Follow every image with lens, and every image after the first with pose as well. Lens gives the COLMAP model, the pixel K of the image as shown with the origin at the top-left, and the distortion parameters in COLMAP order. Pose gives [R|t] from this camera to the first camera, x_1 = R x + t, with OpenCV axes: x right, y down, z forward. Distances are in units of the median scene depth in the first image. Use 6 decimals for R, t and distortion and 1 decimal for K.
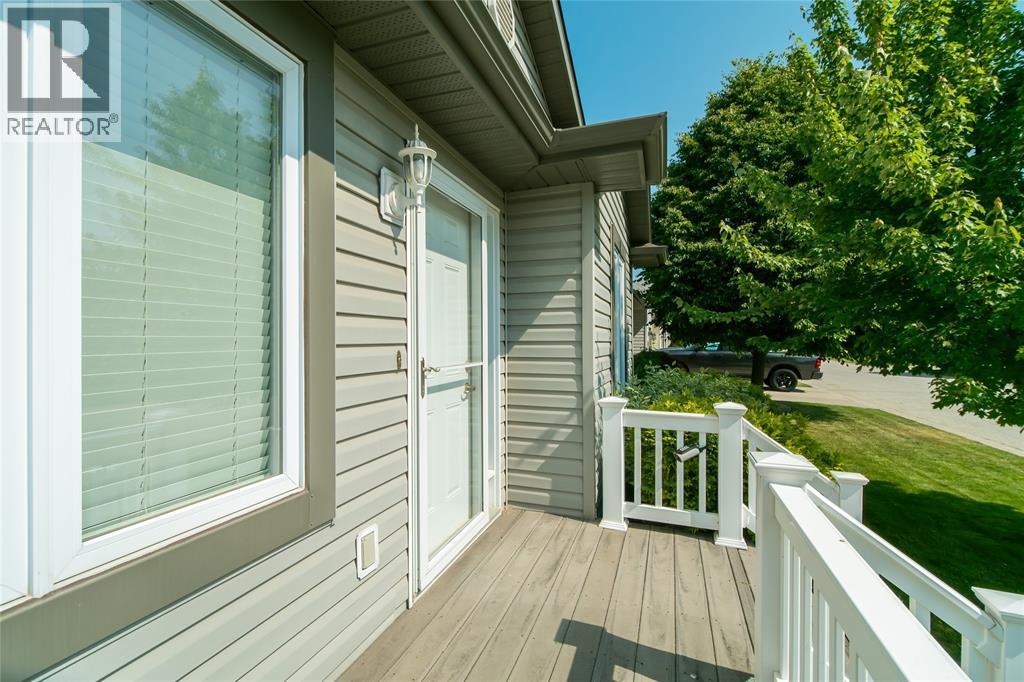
lens RADIAL K [[469.5, 0, 513.0], [0, 469.5, 331.1], [0, 0, 1]] dist [-0.001616, -0.000601]
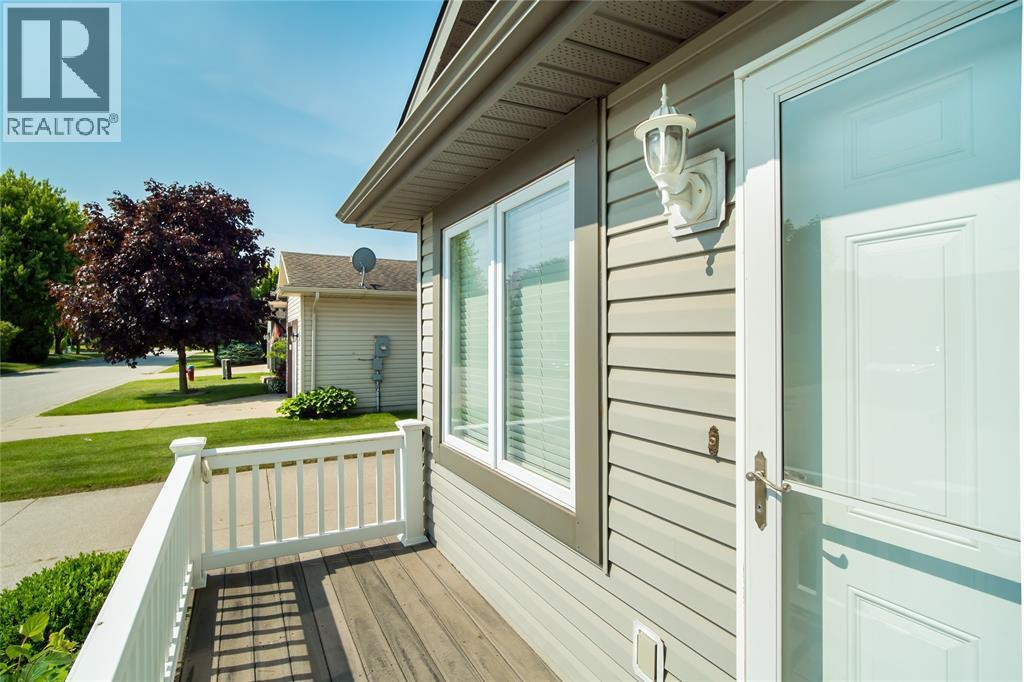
lens RADIAL K [[477.9, 0, 499.3], [0, 477.9, 343.2], [0, 0, 1]] dist [-0.000839, -0.006239]
pose [[-0.677992, 0.002960, -0.735063, 0.429090], [0.004769, 0.999989, -0.000372, -0.071734], [0.735054, -0.003758, -0.677999, 1.234988]]
